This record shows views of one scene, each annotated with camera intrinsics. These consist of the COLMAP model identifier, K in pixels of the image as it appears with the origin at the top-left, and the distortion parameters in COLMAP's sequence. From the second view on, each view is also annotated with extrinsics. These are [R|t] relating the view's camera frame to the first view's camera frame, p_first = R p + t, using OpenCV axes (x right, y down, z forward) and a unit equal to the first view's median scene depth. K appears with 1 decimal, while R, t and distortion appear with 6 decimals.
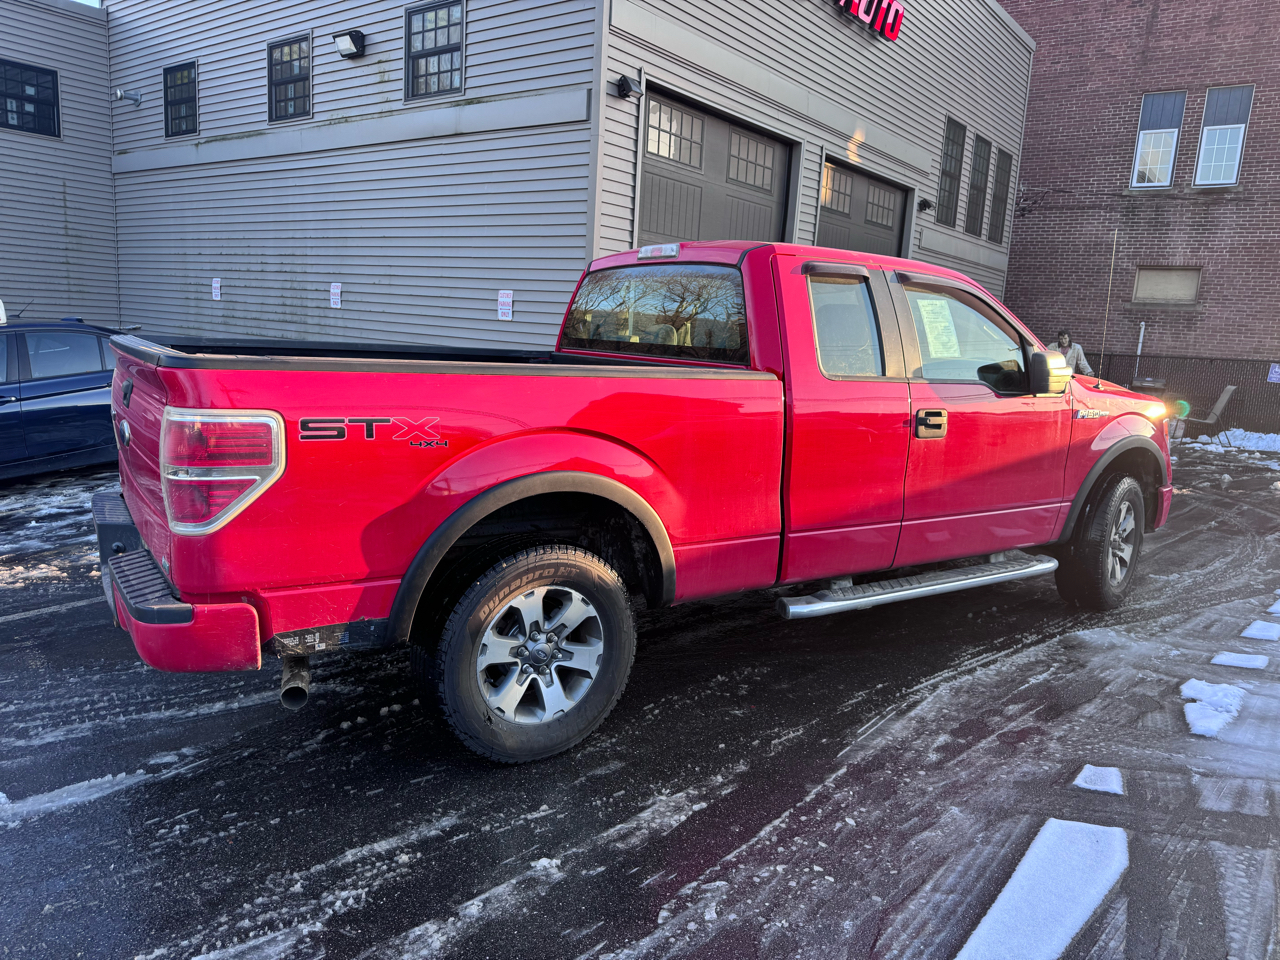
lens RADIAL K [[907.8, 0, 648.7], [0, 907.8, 480.6], [0, 0, 1]] dist [0.025090, -0.032989]
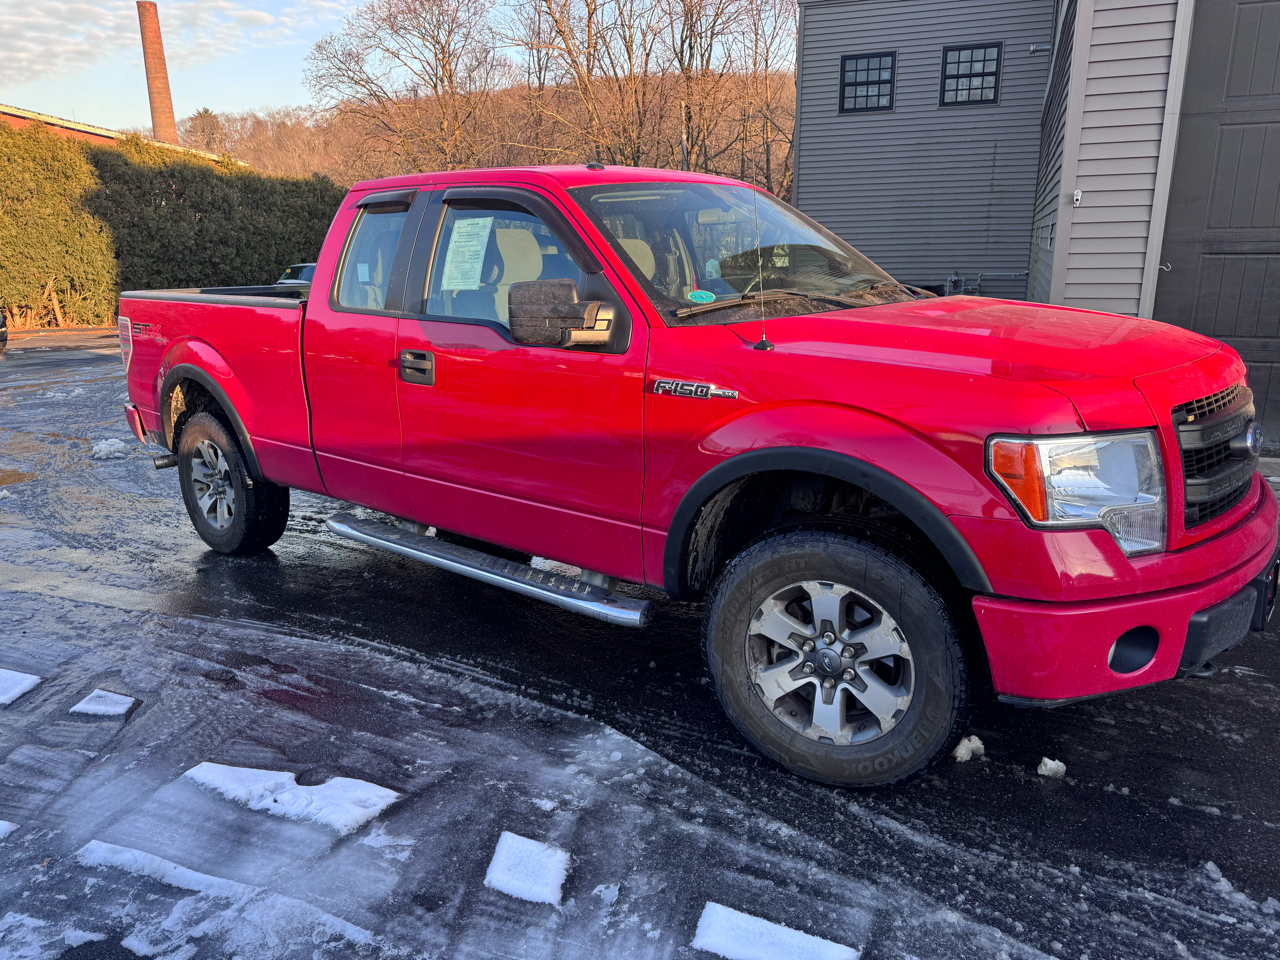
lens RADIAL K [[907.8, 0, 643.4], [0, 907.8, 479.4], [0, 0, 1]] dist [0.025090, -0.032989]
pose [[0.258589, 0.177301, -0.949577, 1.102563], [-0.123790, 0.980989, 0.149456, -0.104640], [0.958023, 0.078900, 0.275621, 0.887672]]
